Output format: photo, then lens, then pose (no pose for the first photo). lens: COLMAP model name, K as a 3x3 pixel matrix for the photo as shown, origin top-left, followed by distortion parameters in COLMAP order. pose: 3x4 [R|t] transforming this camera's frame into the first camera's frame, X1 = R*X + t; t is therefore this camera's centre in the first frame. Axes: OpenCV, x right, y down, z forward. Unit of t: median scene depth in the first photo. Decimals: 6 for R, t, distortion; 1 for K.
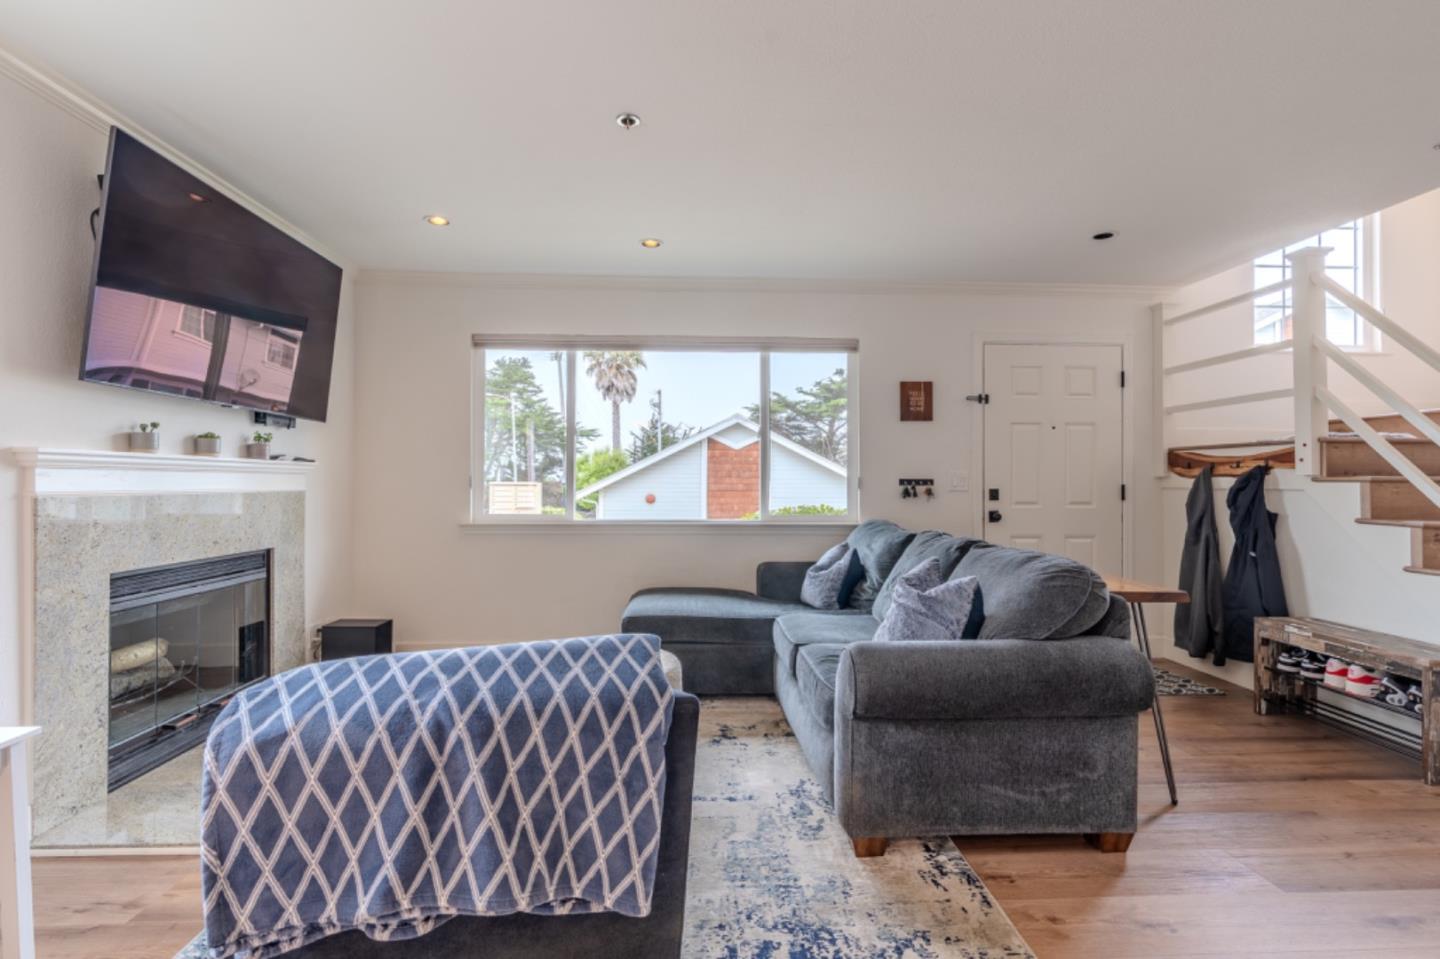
lens RADIAL K [[697.0, 0, 718.2], [0, 697.0, 477.0], [0, 0, 1]] dist [-0.003181, -0.000023]
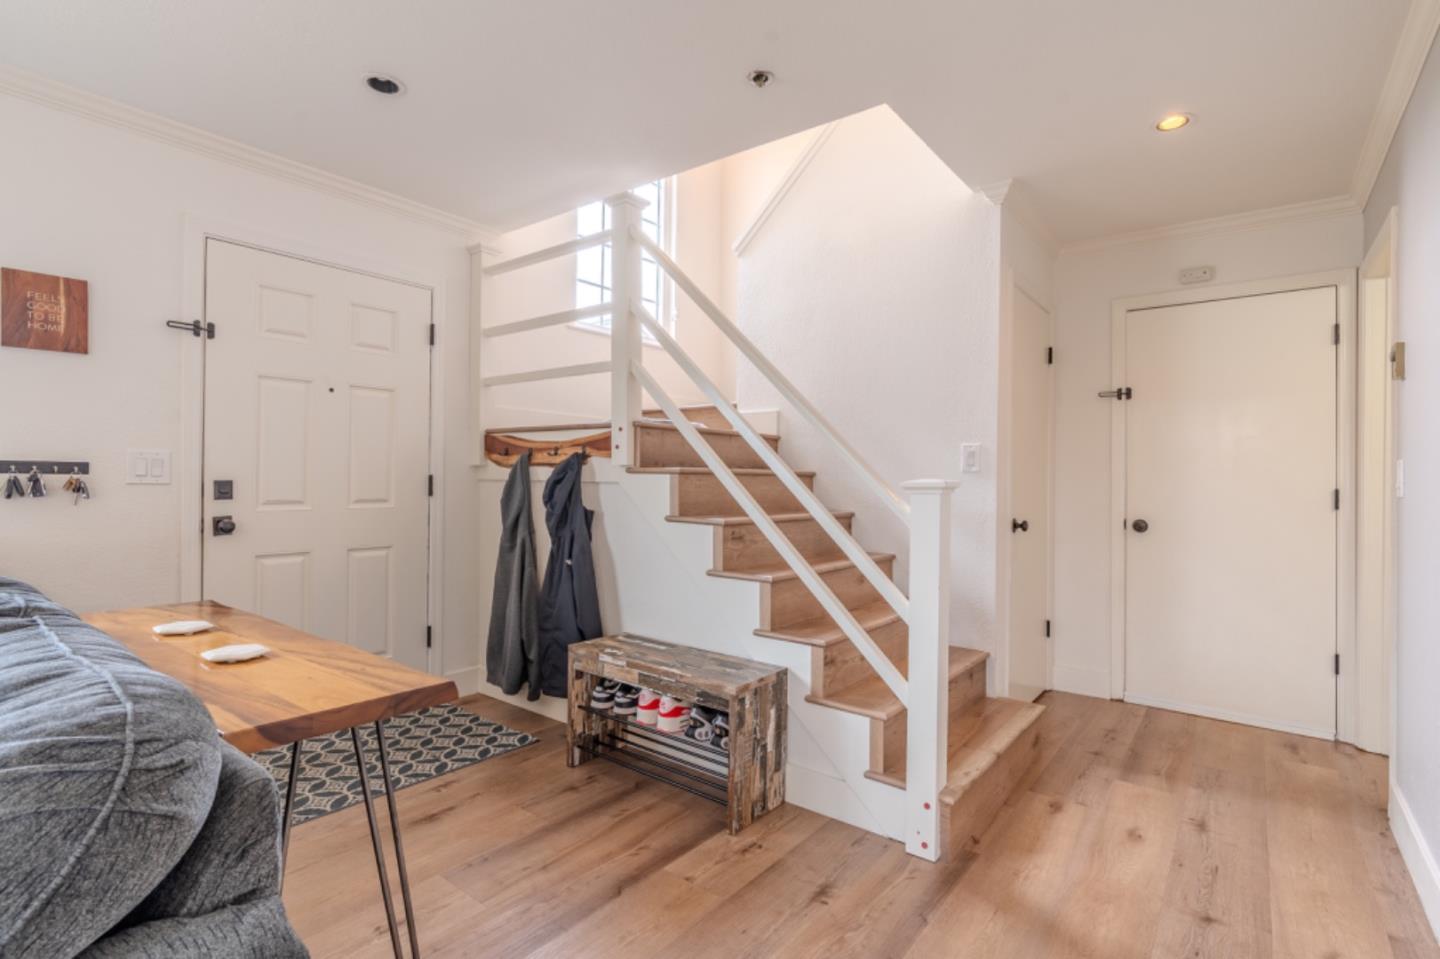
lens RADIAL K [[669.2, 0, 715.1], [0, 669.2, 477.8], [0, 0, 1]] dist [-0.003911, -0.000335]
pose [[0.655637, 0.003648, 0.755067, 0.301038], [-0.014935, 0.999855, 0.008137, 0.004238], [-0.754929, -0.016612, 0.655597, 0.373933]]
